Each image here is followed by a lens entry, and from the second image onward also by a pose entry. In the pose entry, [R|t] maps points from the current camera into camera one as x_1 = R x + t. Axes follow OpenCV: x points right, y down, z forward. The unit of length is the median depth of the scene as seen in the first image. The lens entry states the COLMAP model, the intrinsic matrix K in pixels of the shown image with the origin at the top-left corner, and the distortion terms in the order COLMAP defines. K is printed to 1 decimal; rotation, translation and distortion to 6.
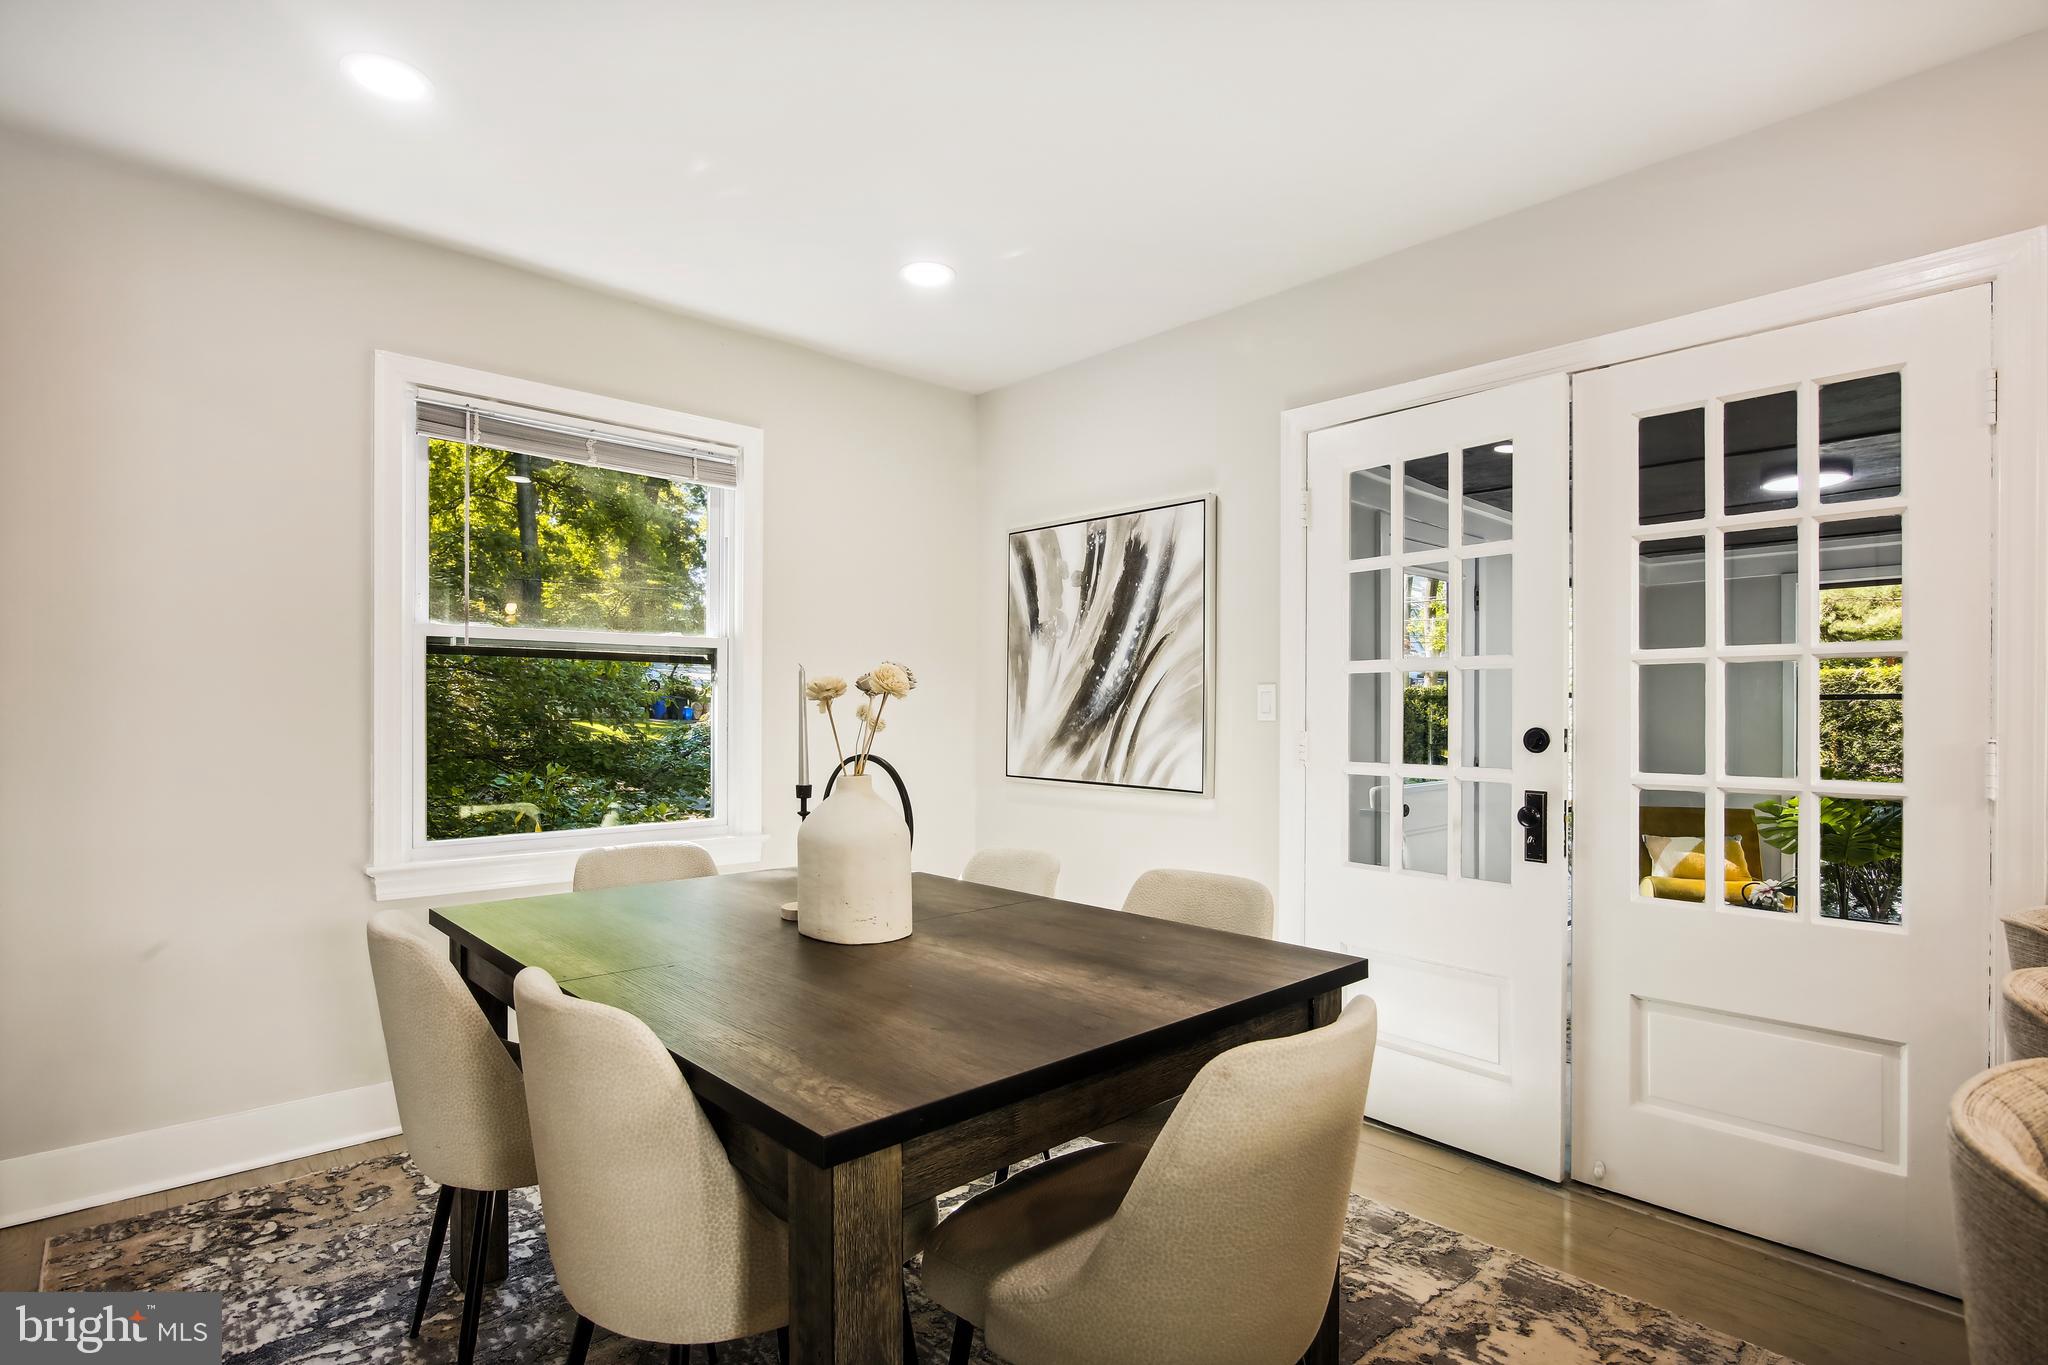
lens RADIAL K [[1019.7, 0, 1008.2], [0, 1019.7, 707.9], [0, 0, 1]] dist [-0.016825, -0.000225]
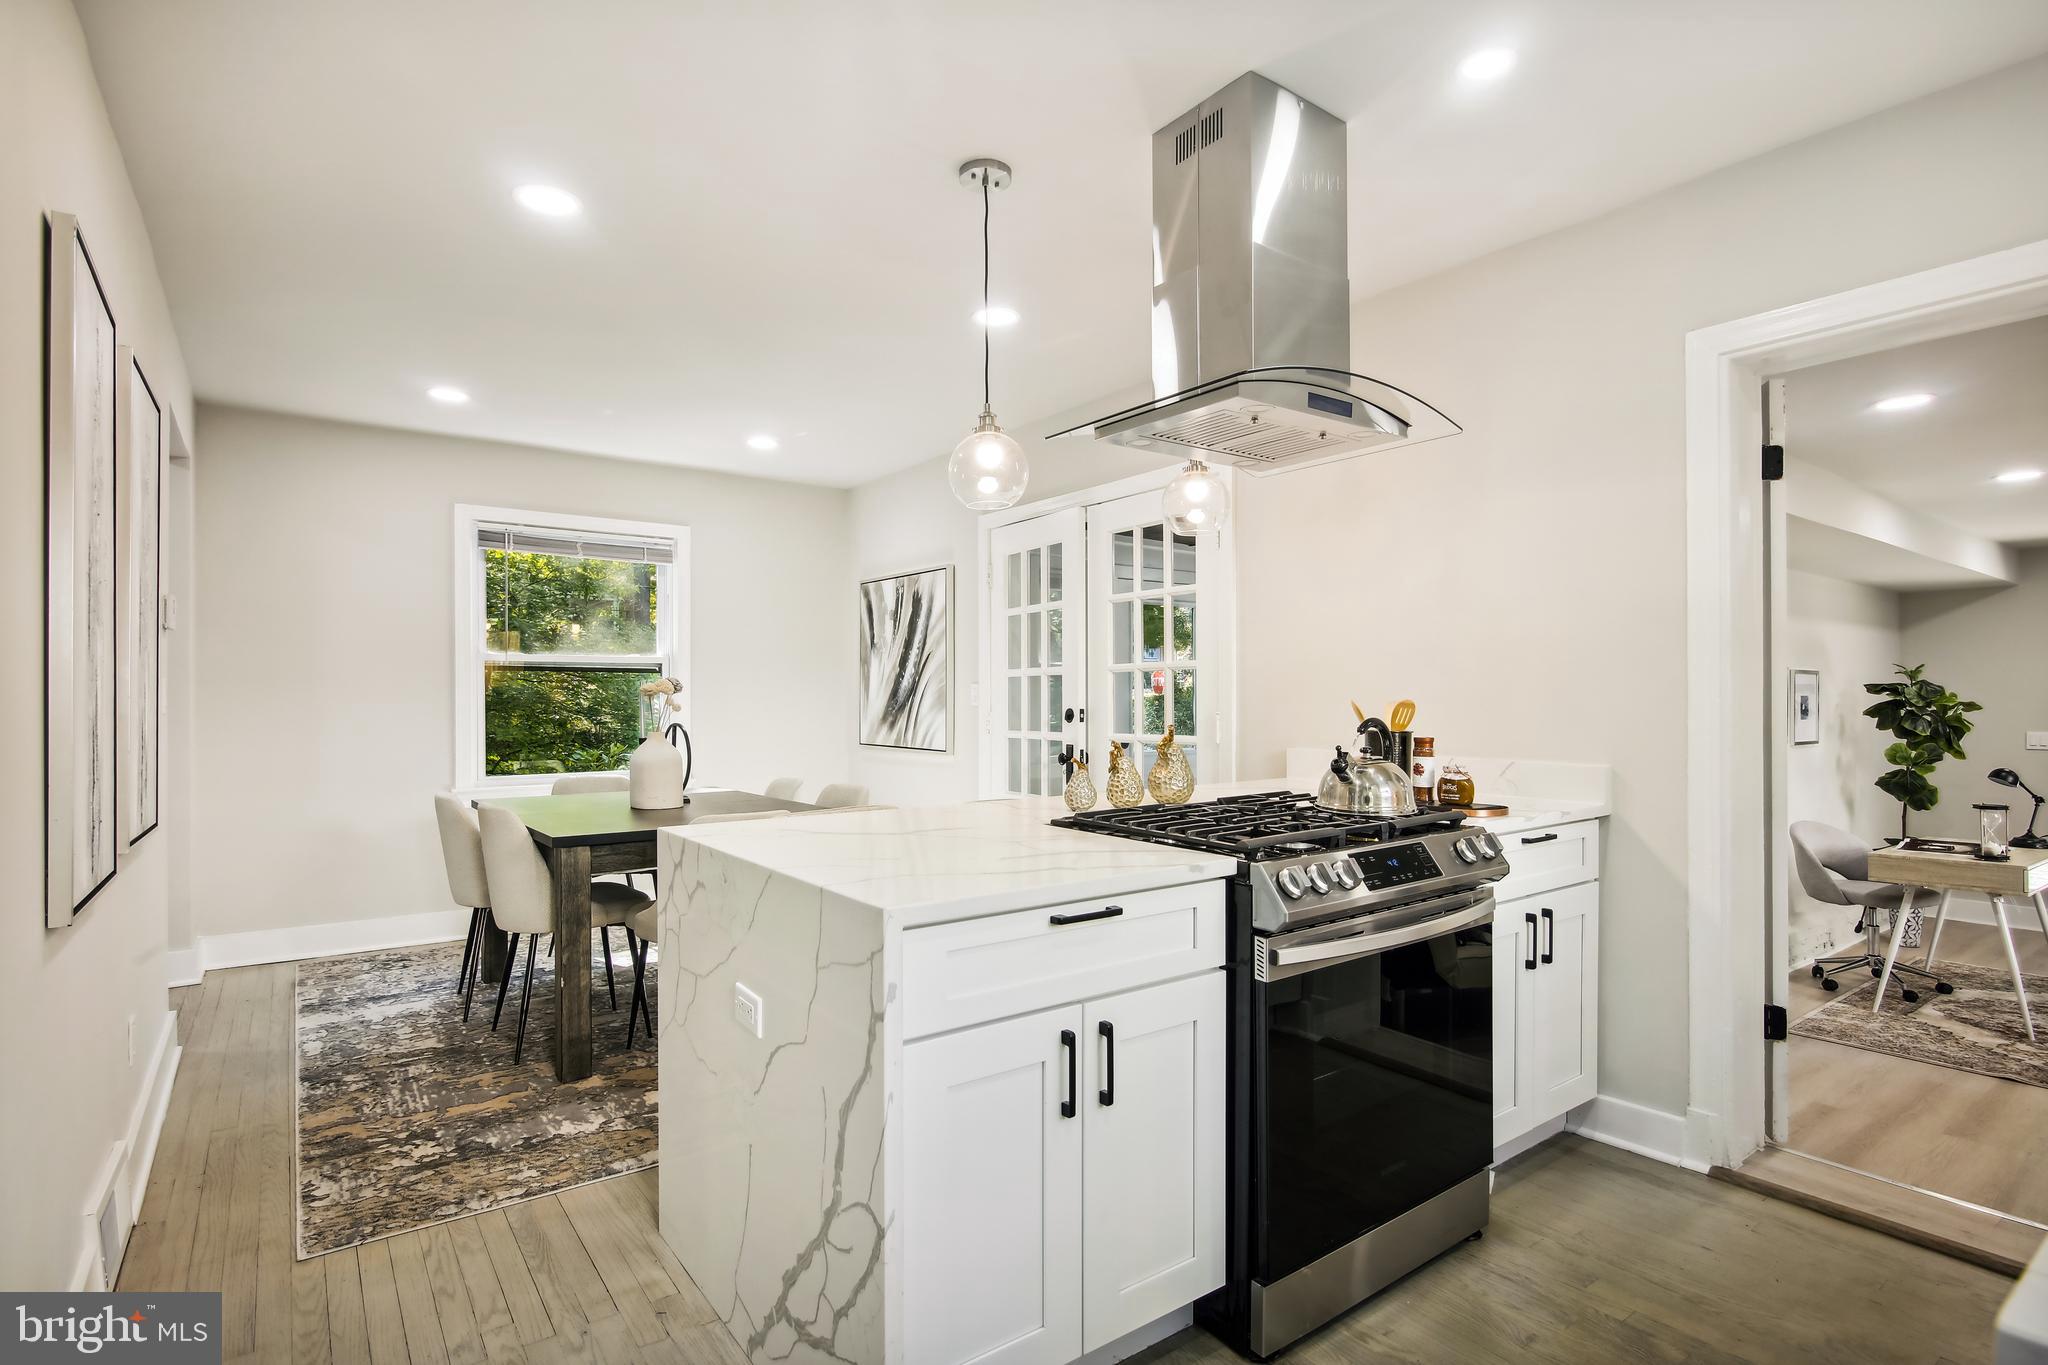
lens RADIAL K [[1019.7, 0, 1005.3], [0, 1019.7, 692.1], [0, 0, 1]] dist [-0.016825, -0.000225]
pose [[0.994077, -0.007441, -0.108422, 0.430718], [0.006885, 0.999961, -0.005510, -0.000285], [0.108459, 0.004731, 0.994090, -0.548310]]
